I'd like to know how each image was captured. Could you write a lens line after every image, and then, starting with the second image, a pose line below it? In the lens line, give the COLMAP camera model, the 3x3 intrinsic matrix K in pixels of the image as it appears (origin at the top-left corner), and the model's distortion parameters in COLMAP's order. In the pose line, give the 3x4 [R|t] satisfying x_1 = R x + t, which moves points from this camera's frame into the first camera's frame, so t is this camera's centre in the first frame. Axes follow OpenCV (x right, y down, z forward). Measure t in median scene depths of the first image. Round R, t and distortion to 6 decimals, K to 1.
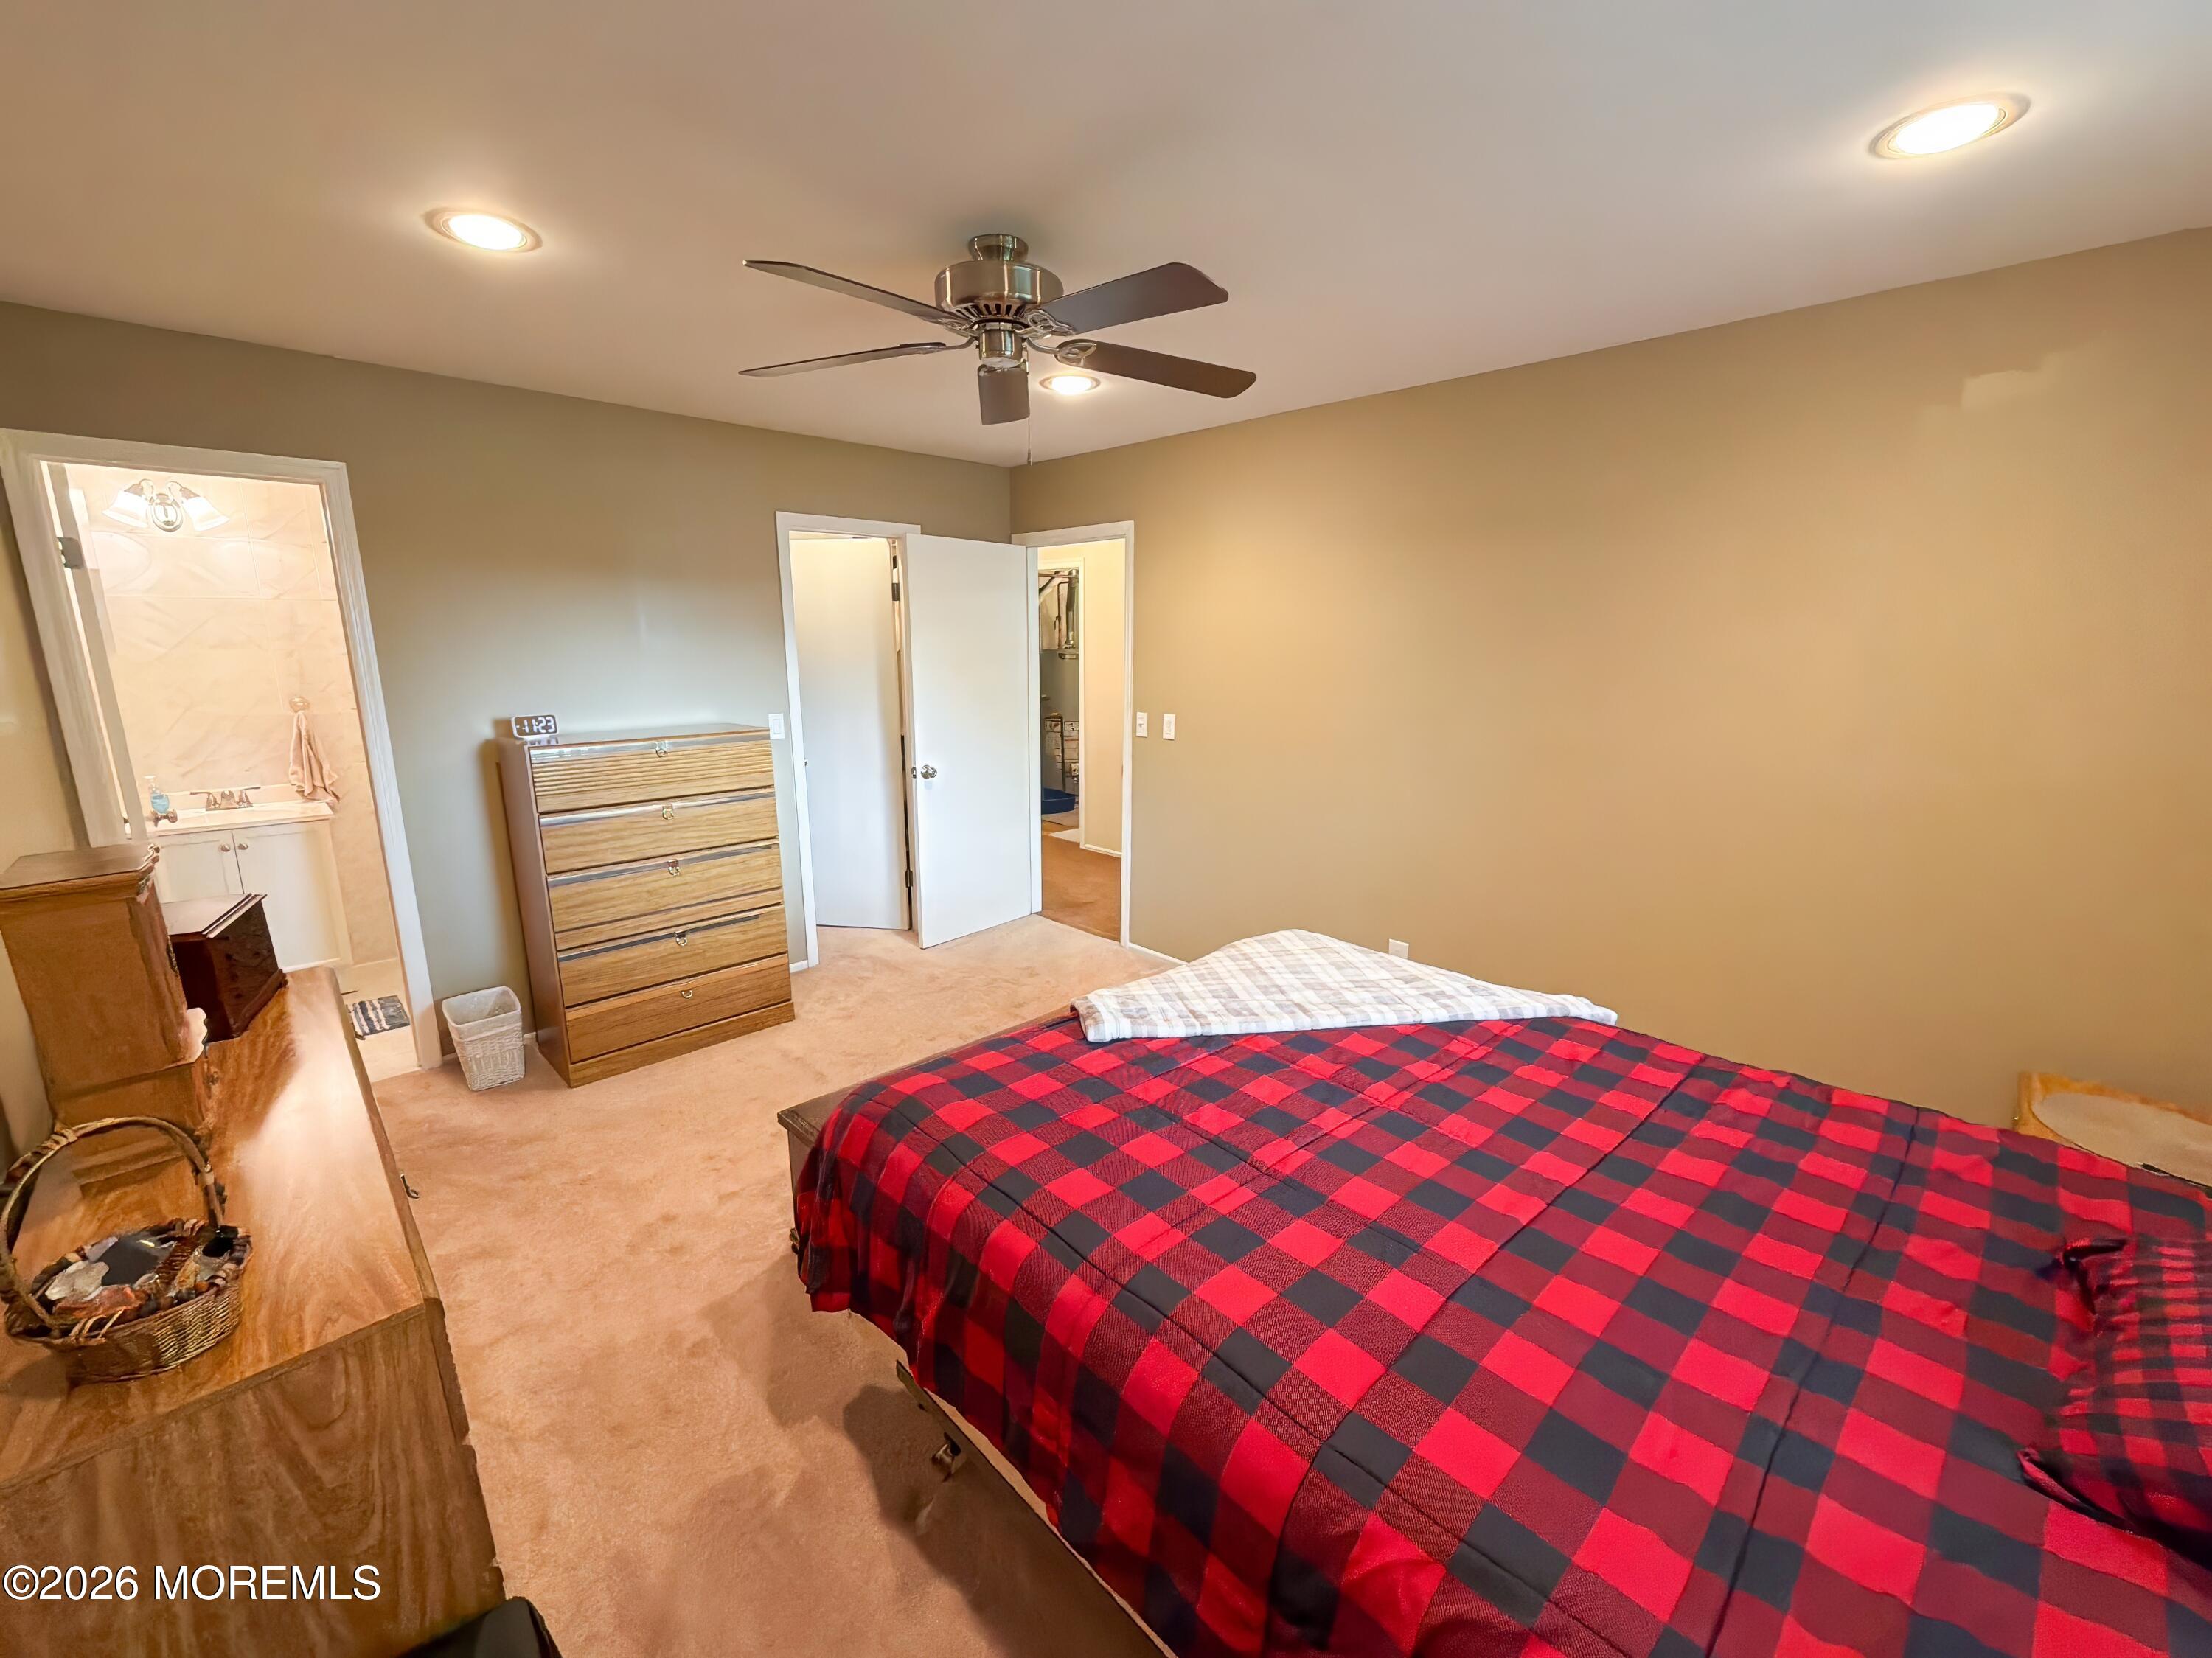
lens RADIAL K [[894.8, 0, 1103.9], [0, 894.8, 829.6], [0, 0, 1]] dist [-0.001242, -0.000904]
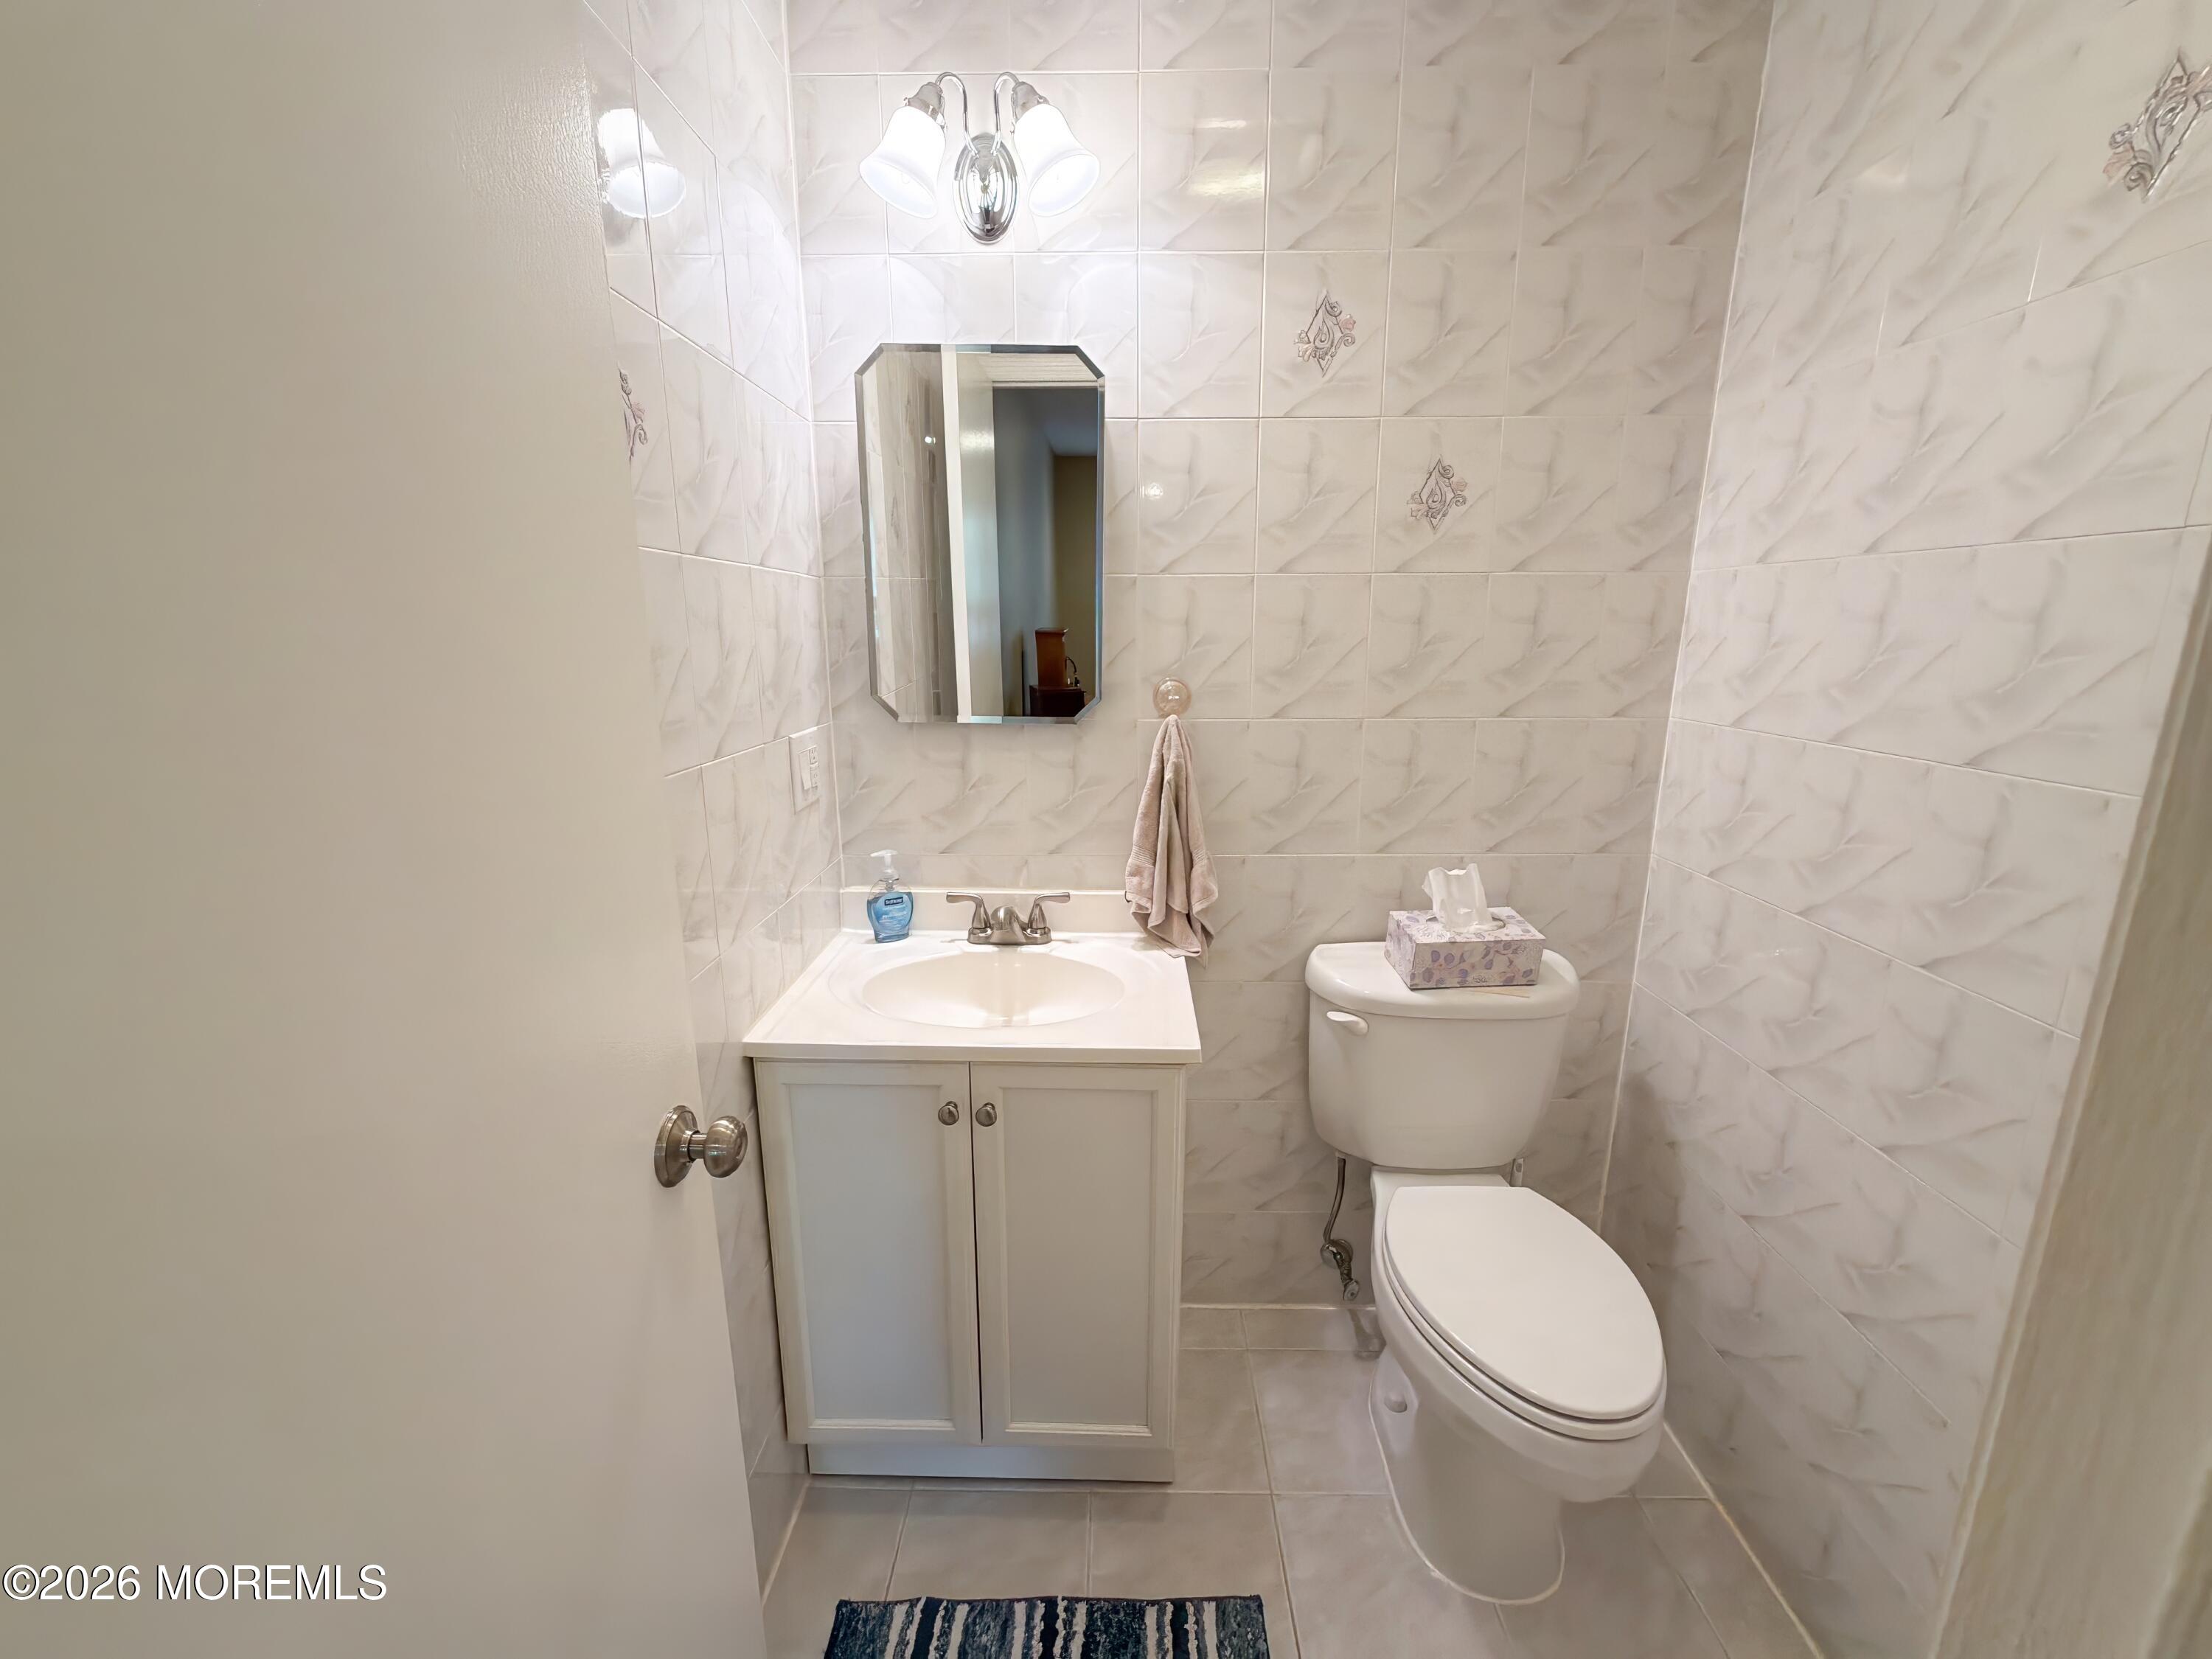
lens RADIAL K [[894.9, 0, 1108.7], [0, 894.9, 827.8], [0, 0, 1]] dist [-0.001242, -0.000904]
pose [[0.707611, 0.155620, -0.689252, -0.644004], [-0.147308, 0.986503, 0.071502, -0.108342], [0.691076, 0.050936, 0.720985, 0.704055]]
